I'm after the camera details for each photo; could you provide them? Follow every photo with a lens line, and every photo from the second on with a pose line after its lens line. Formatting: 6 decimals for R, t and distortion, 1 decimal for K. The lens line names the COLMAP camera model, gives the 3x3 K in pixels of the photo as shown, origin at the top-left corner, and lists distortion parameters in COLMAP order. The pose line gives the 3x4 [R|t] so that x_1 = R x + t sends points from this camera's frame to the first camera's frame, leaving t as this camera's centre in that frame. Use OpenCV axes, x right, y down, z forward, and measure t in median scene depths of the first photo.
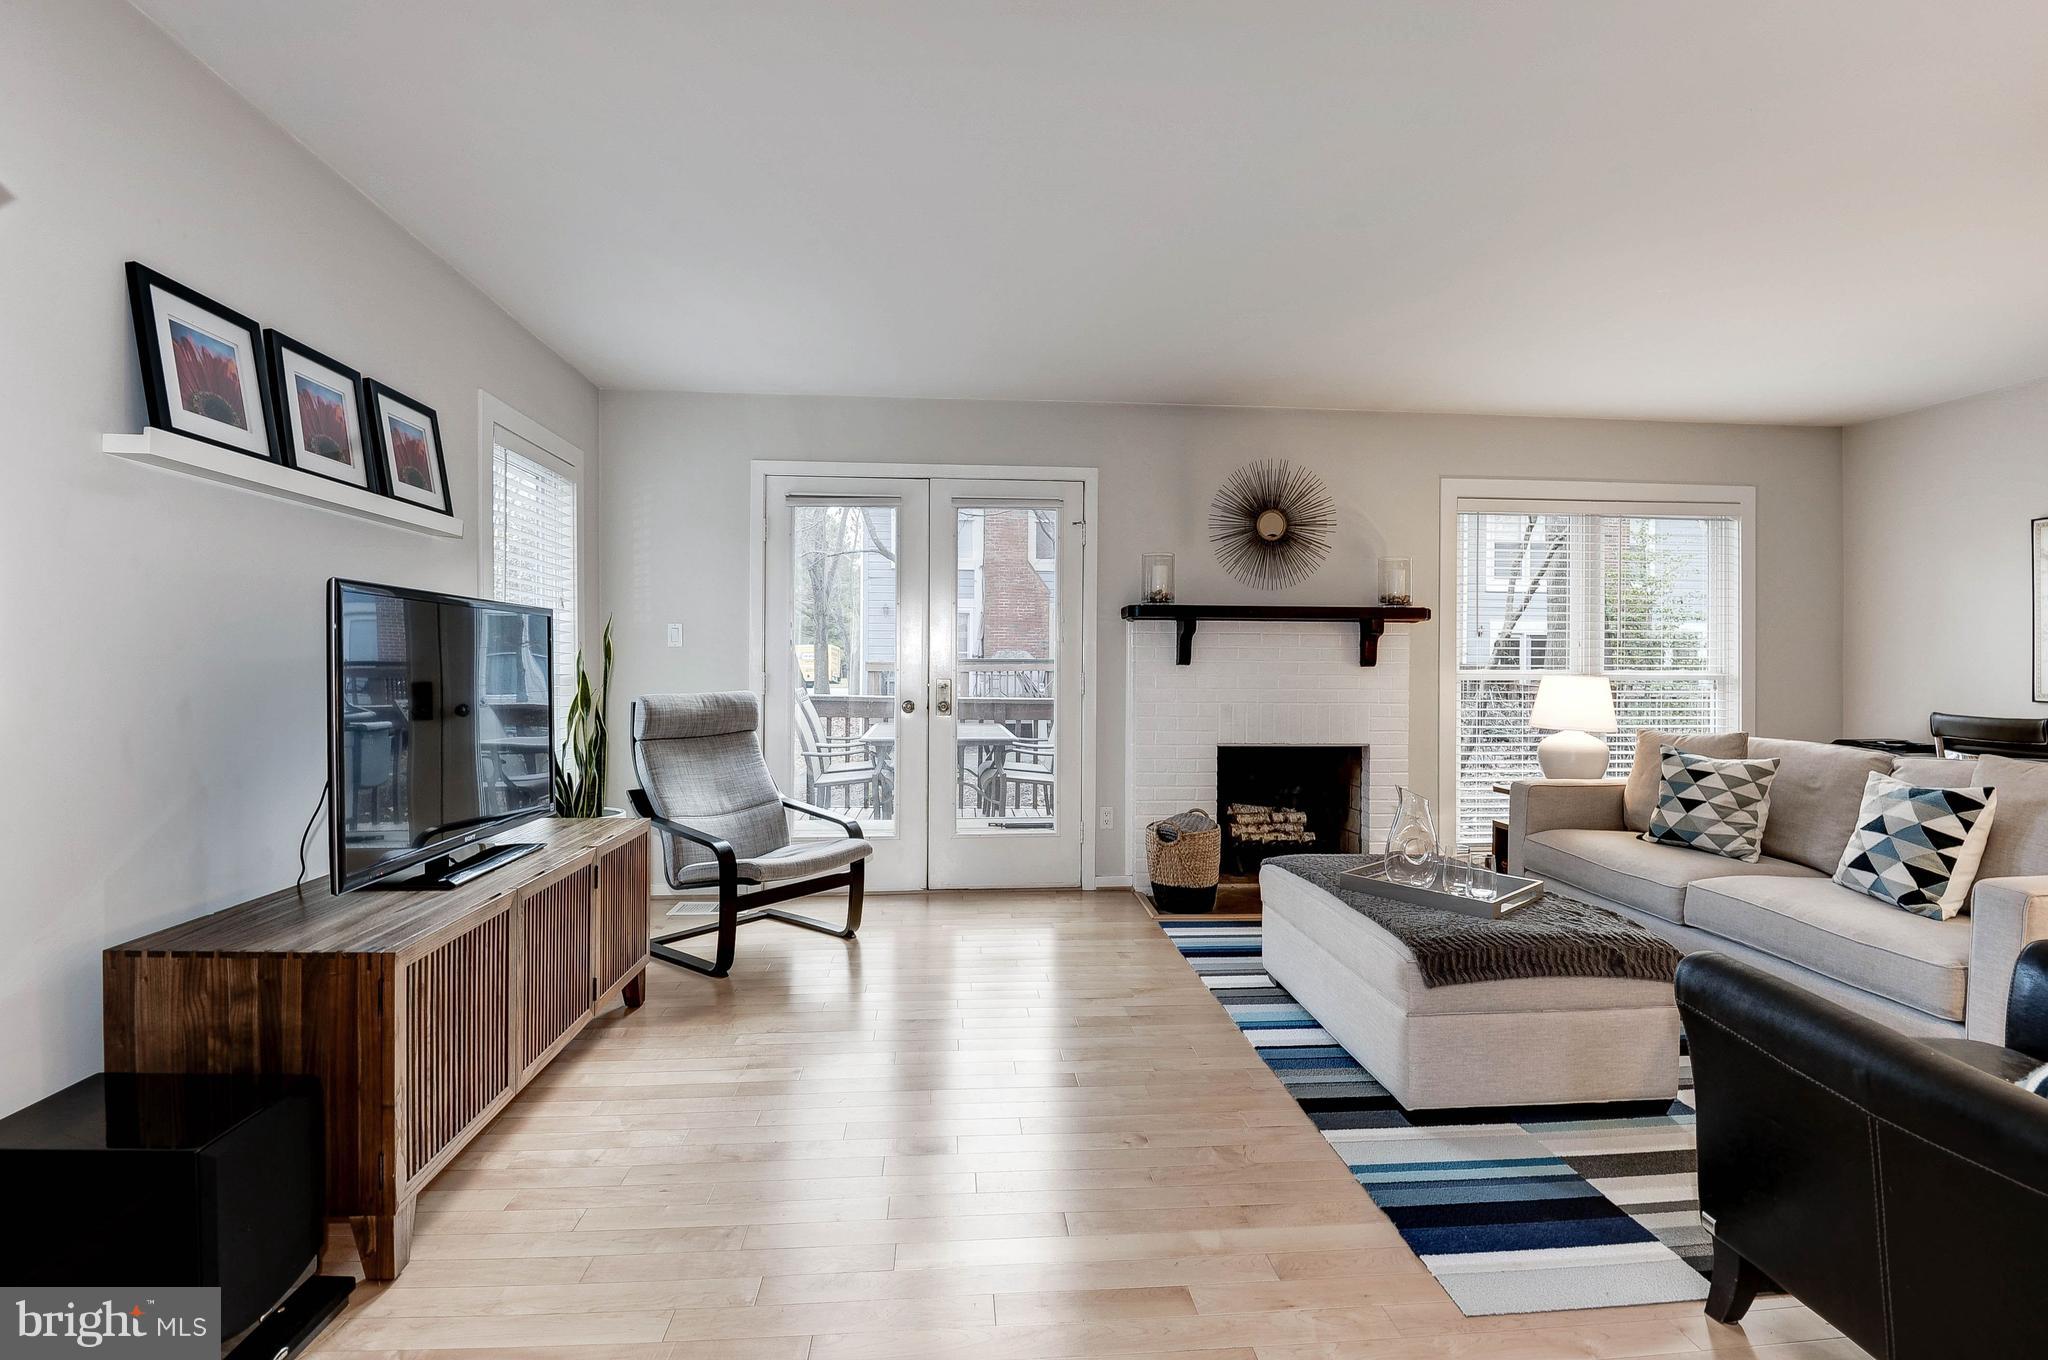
lens RADIAL K [[953.2, 0, 1024.5], [0, 953.2, 651.5], [0, 0, 1]] dist [0.013317, -0.024783]
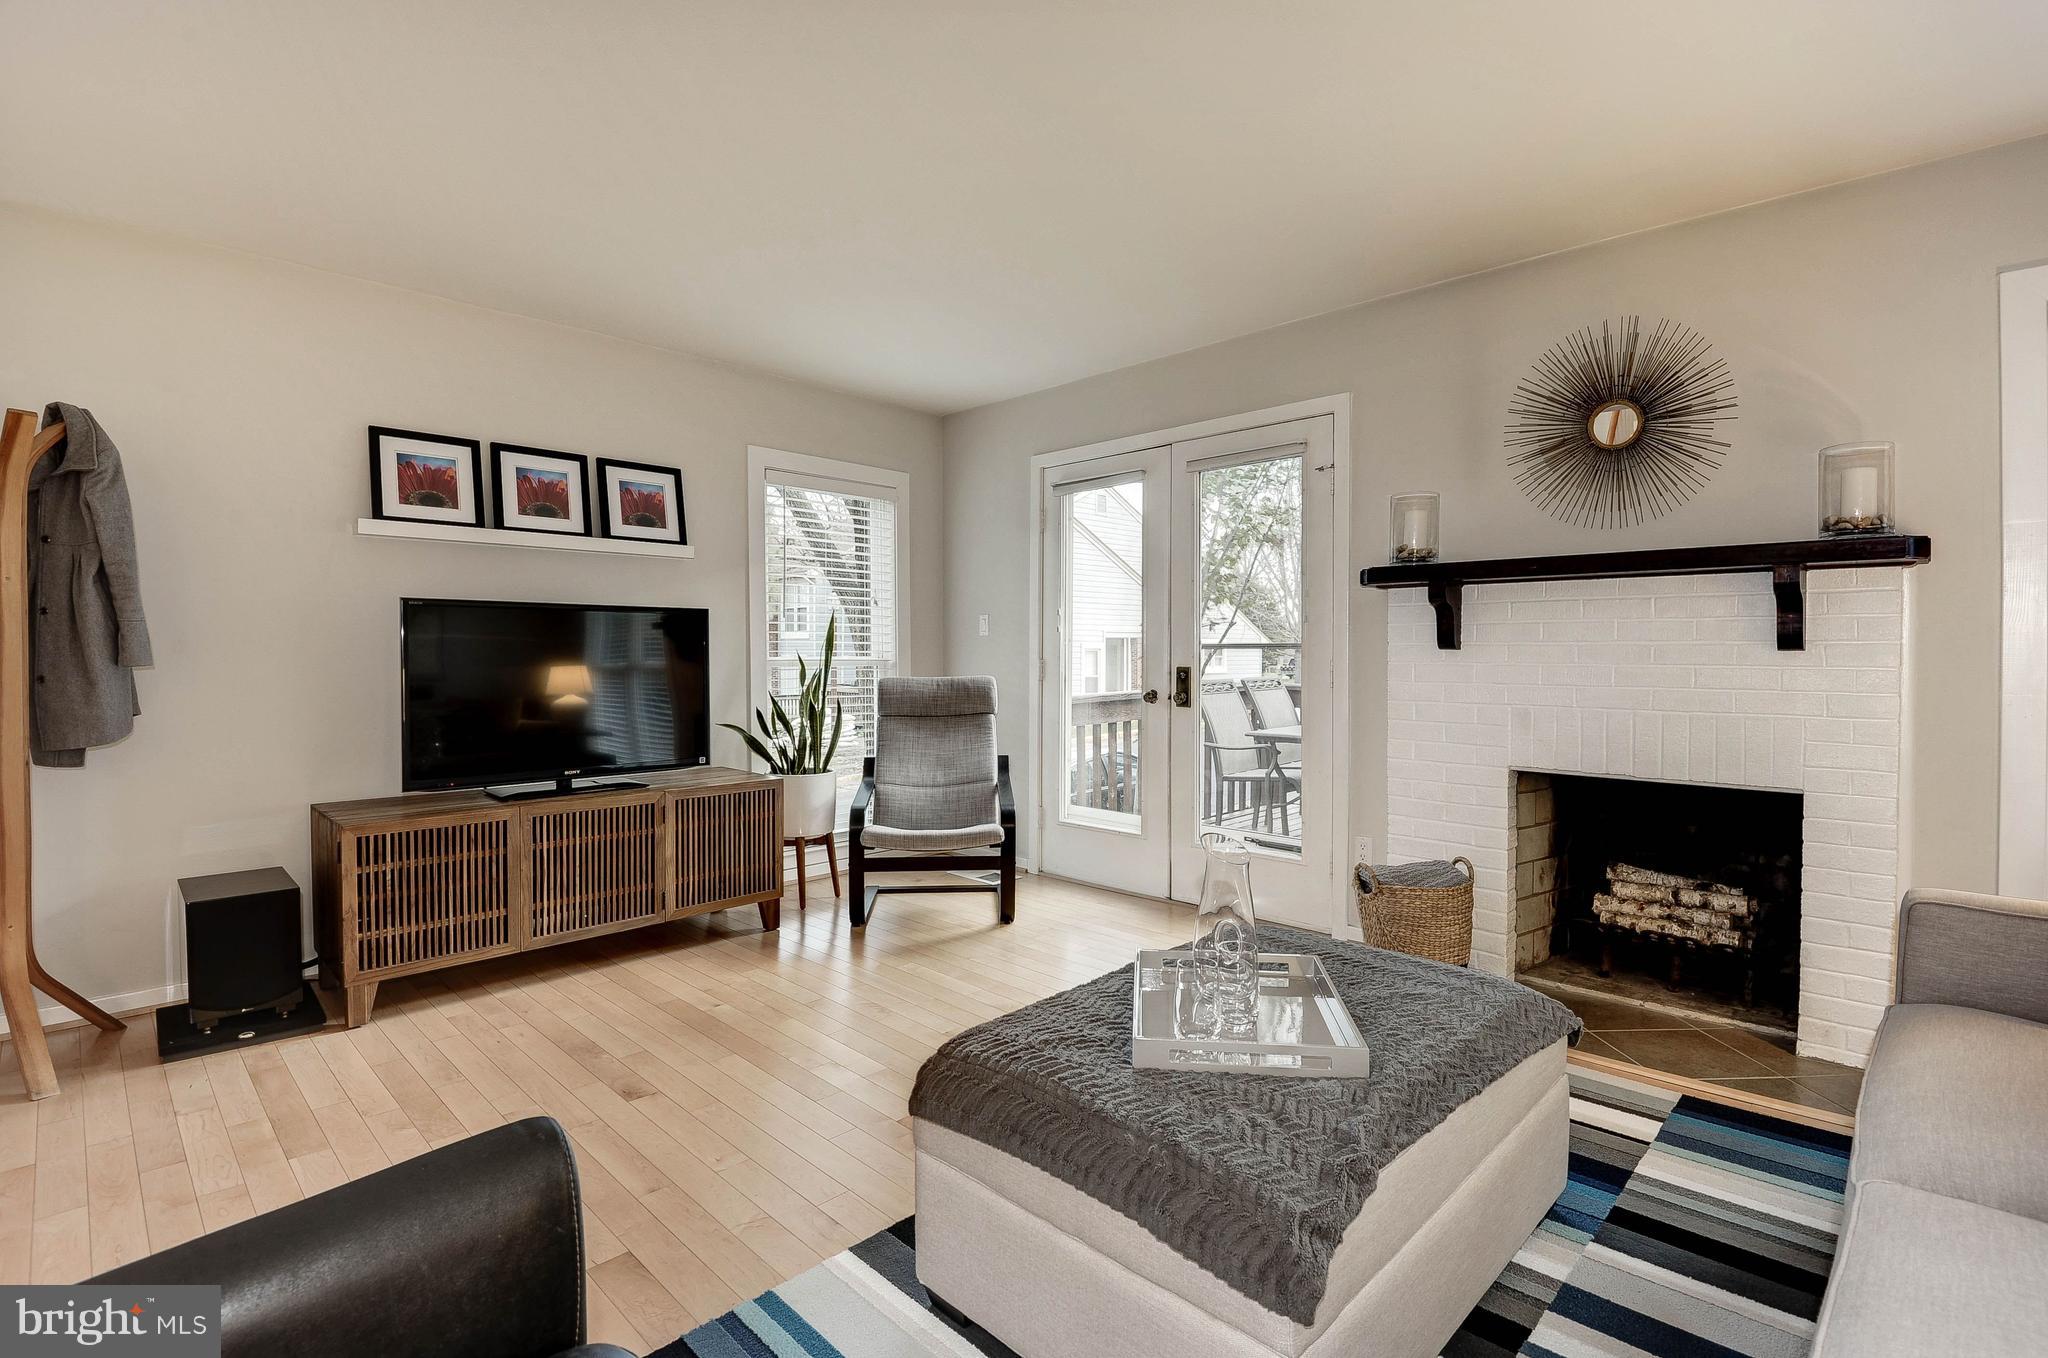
lens RADIAL K [[953.2, 0, 1024.5], [0, 953.2, 650.5], [0, 0, 1]] dist [0.013317, -0.024783]
pose [[0.649355, -0.005262, -0.760467, 0.497644], [0.012998, 0.999907, 0.004180, 0.008166], [0.760374, -0.012599, 0.649363, 0.309129]]
